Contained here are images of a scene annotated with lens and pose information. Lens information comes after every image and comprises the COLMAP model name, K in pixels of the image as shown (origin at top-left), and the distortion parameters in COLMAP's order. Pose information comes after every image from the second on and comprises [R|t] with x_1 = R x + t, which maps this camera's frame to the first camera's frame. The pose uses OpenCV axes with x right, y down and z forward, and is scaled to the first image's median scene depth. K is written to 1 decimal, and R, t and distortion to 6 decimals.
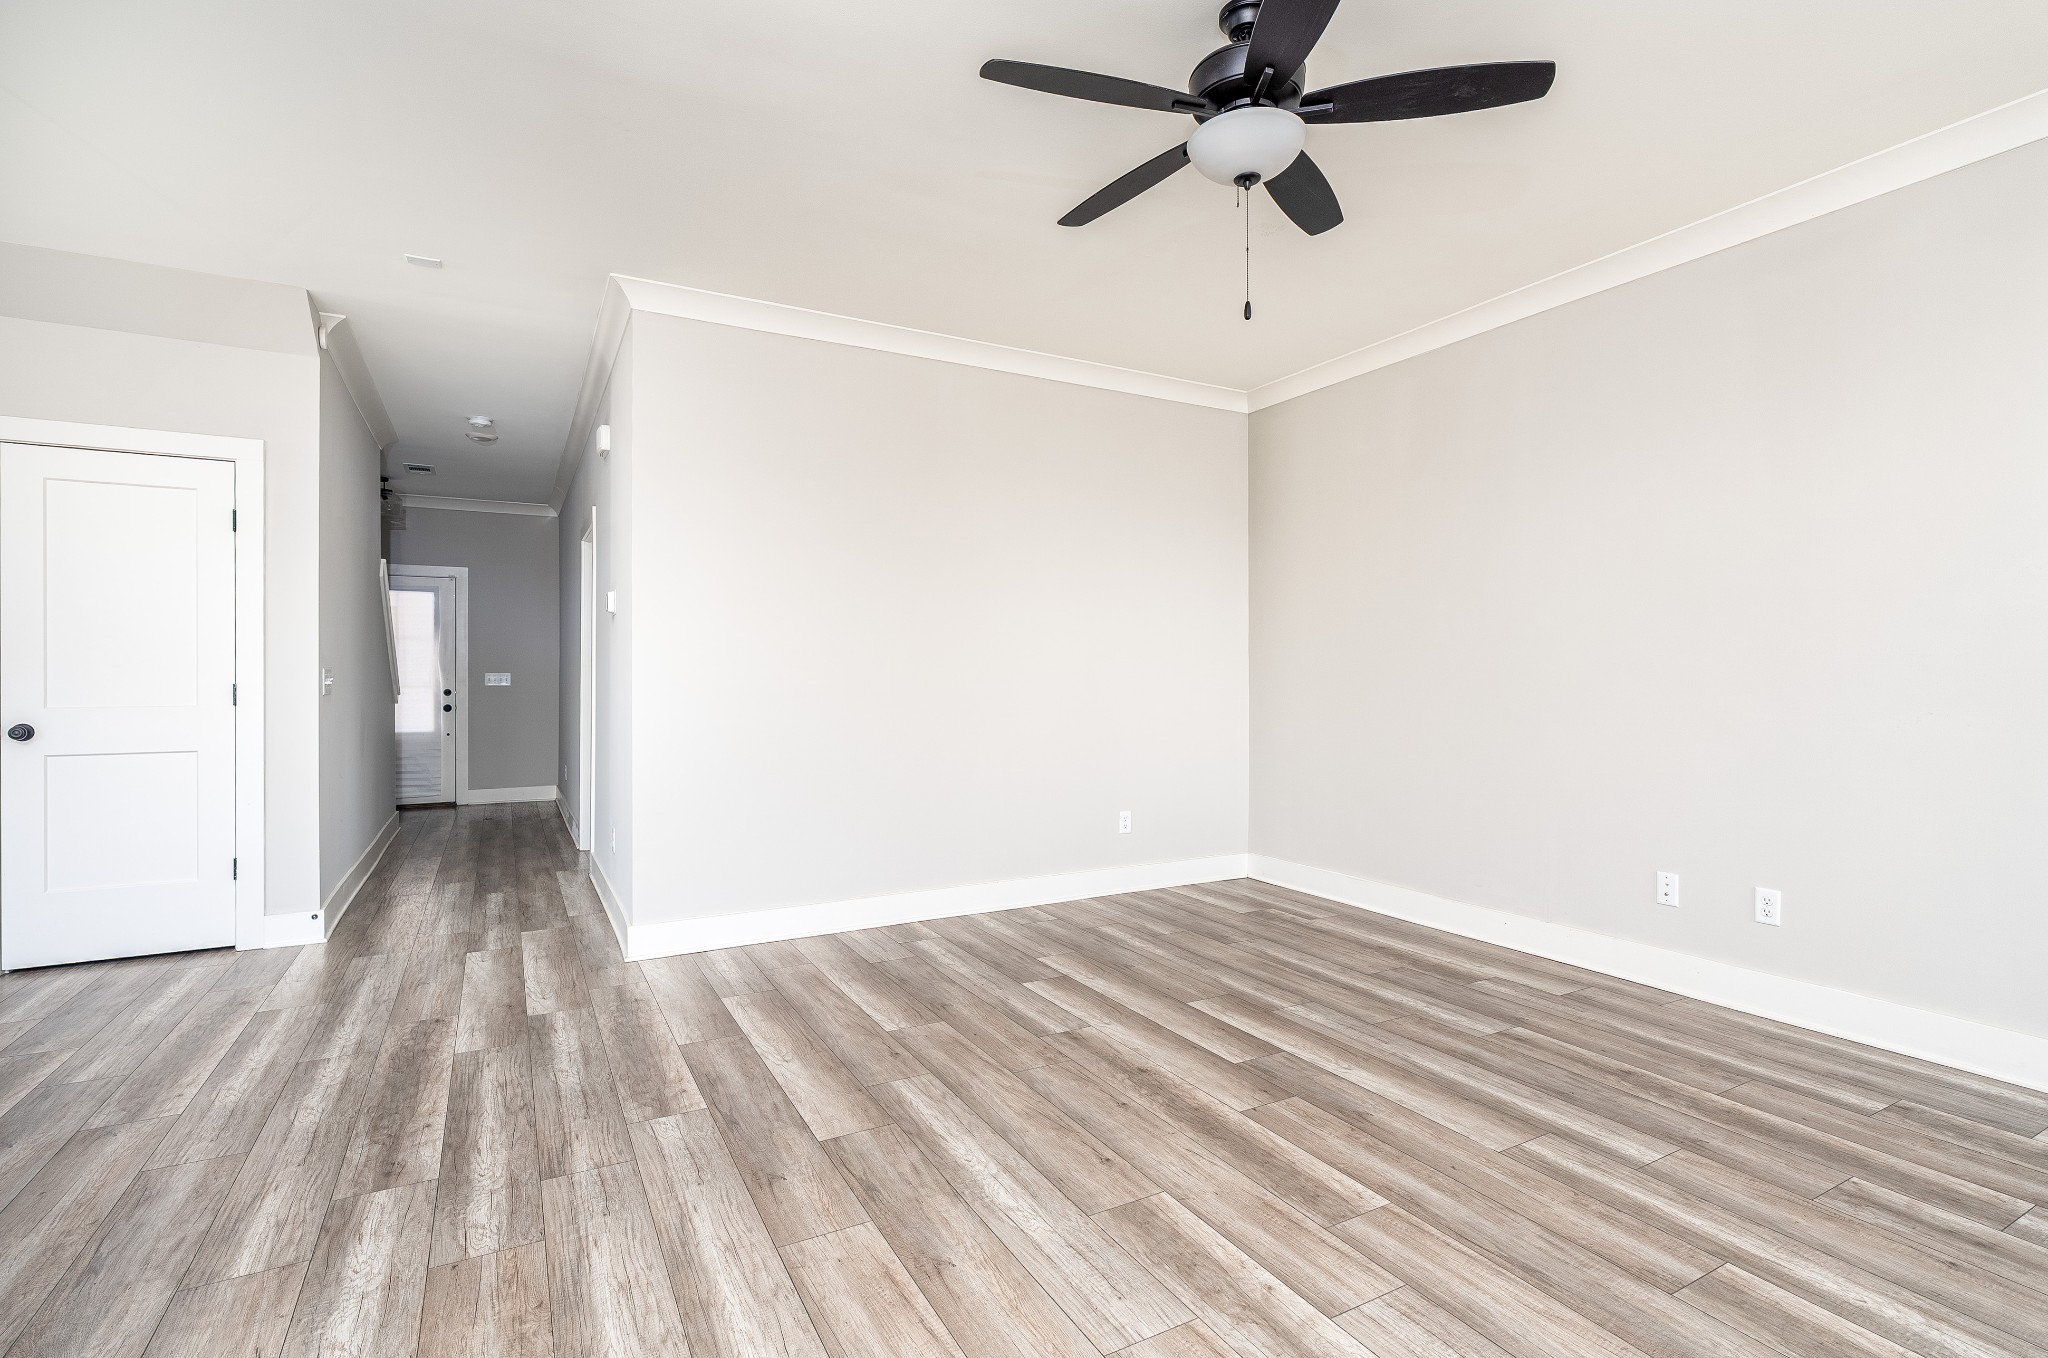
lens RADIAL K [[919.9, 0, 1027.9], [0, 919.9, 667.7], [0, 0, 1]] dist [0.000845, 0.000097]
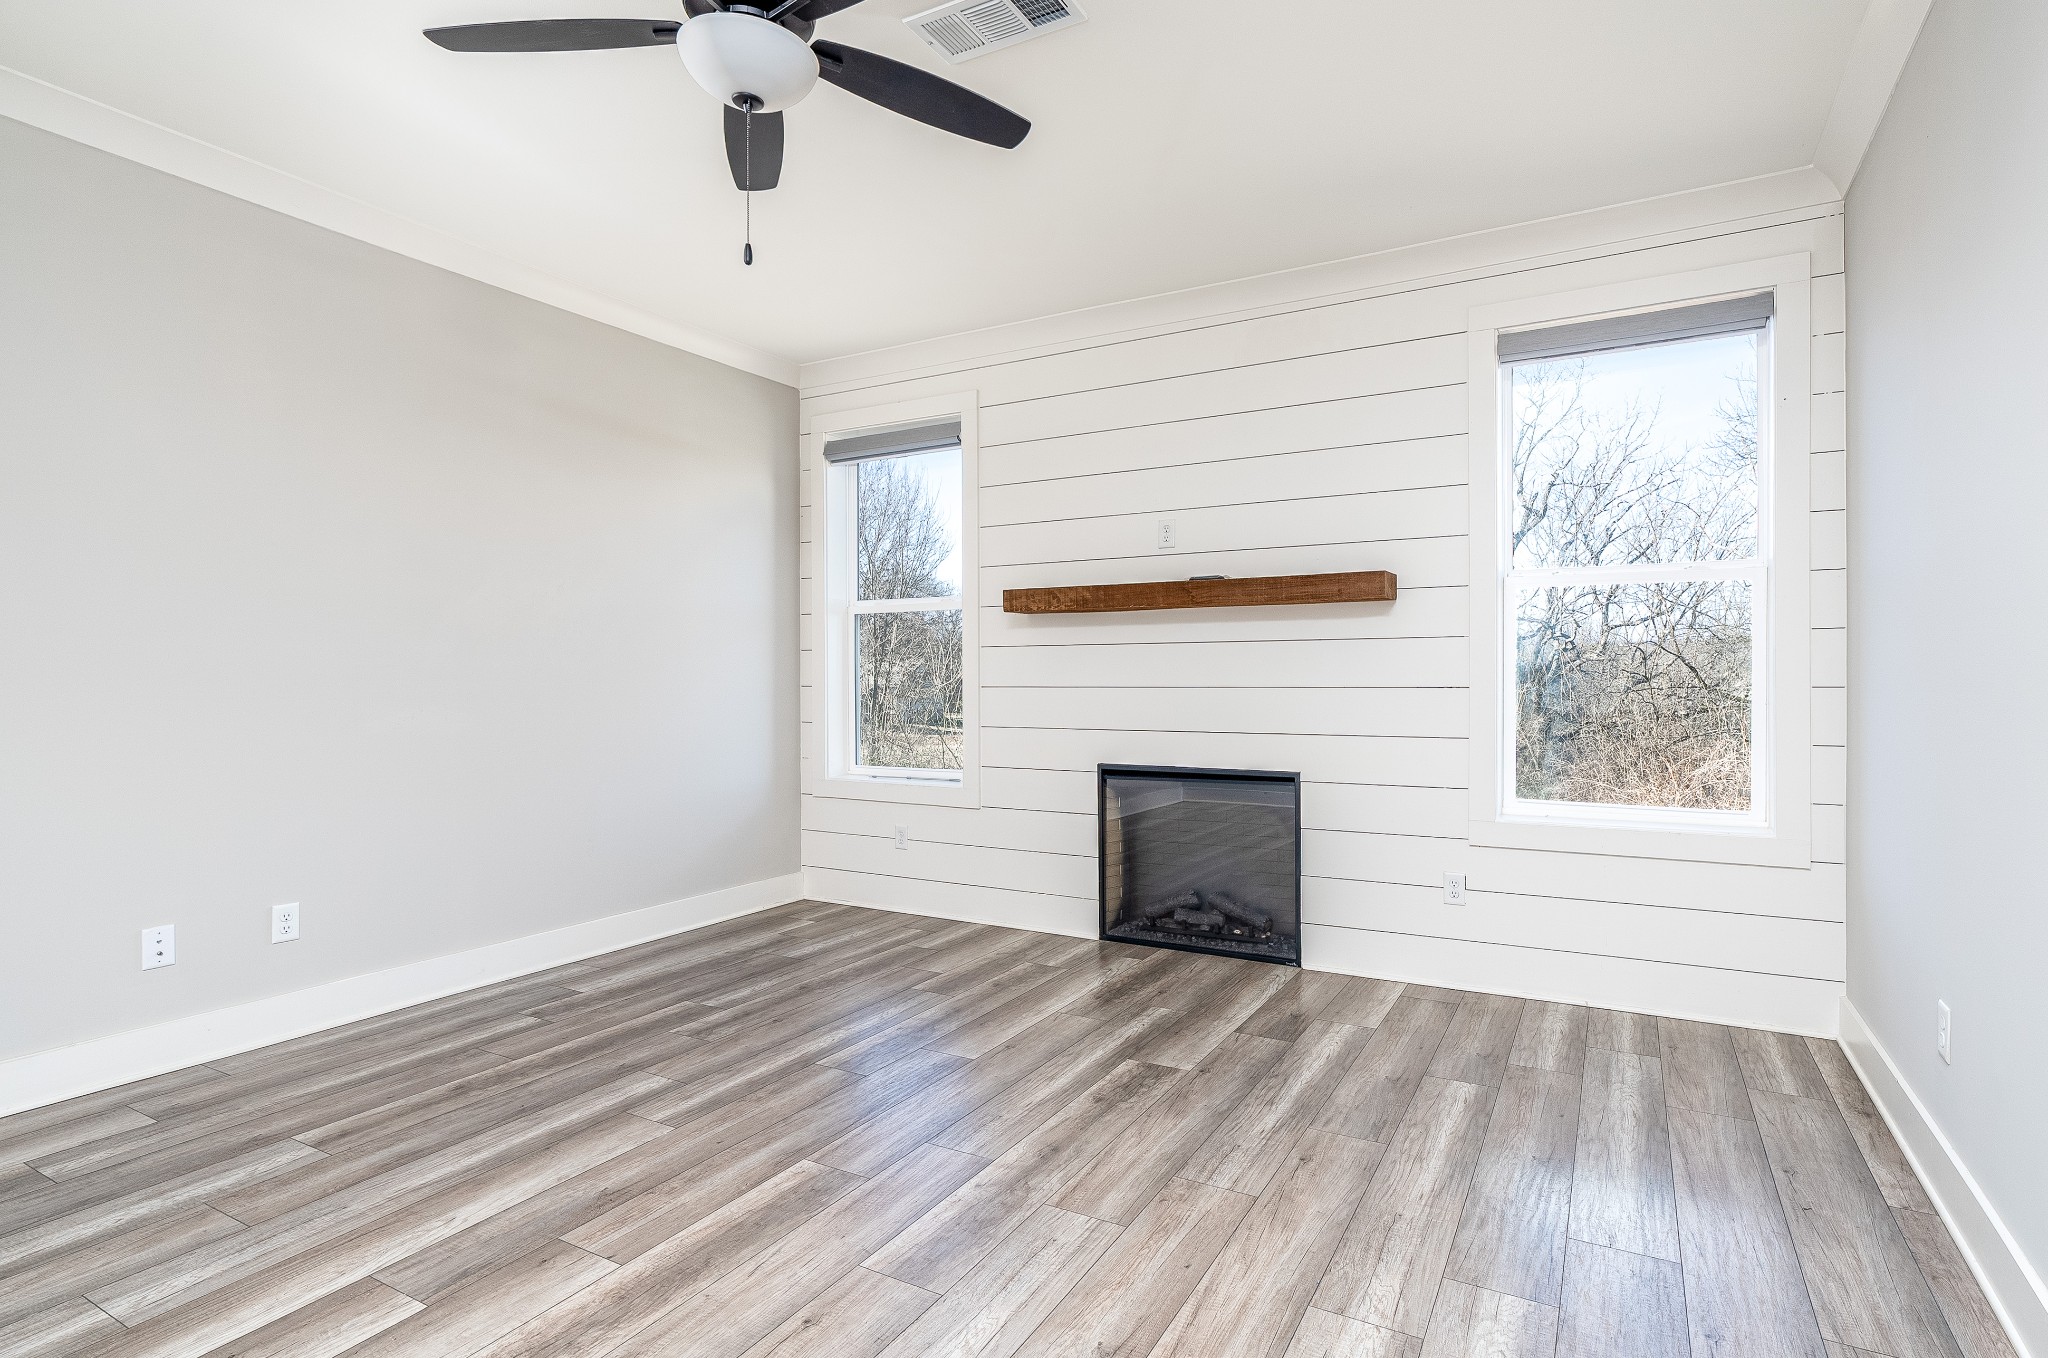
lens RADIAL K [[1052.5, 0, 1027.0], [0, 1052.5, 688.8], [0, 0, 1]] dist [0.003183, 0.000735]
pose [[-0.507762, -0.008183, 0.861459, -0.636247], [-0.006359, 0.999963, 0.005750, 0.008562], [-0.861474, -0.002559, -0.507795, 1.096989]]
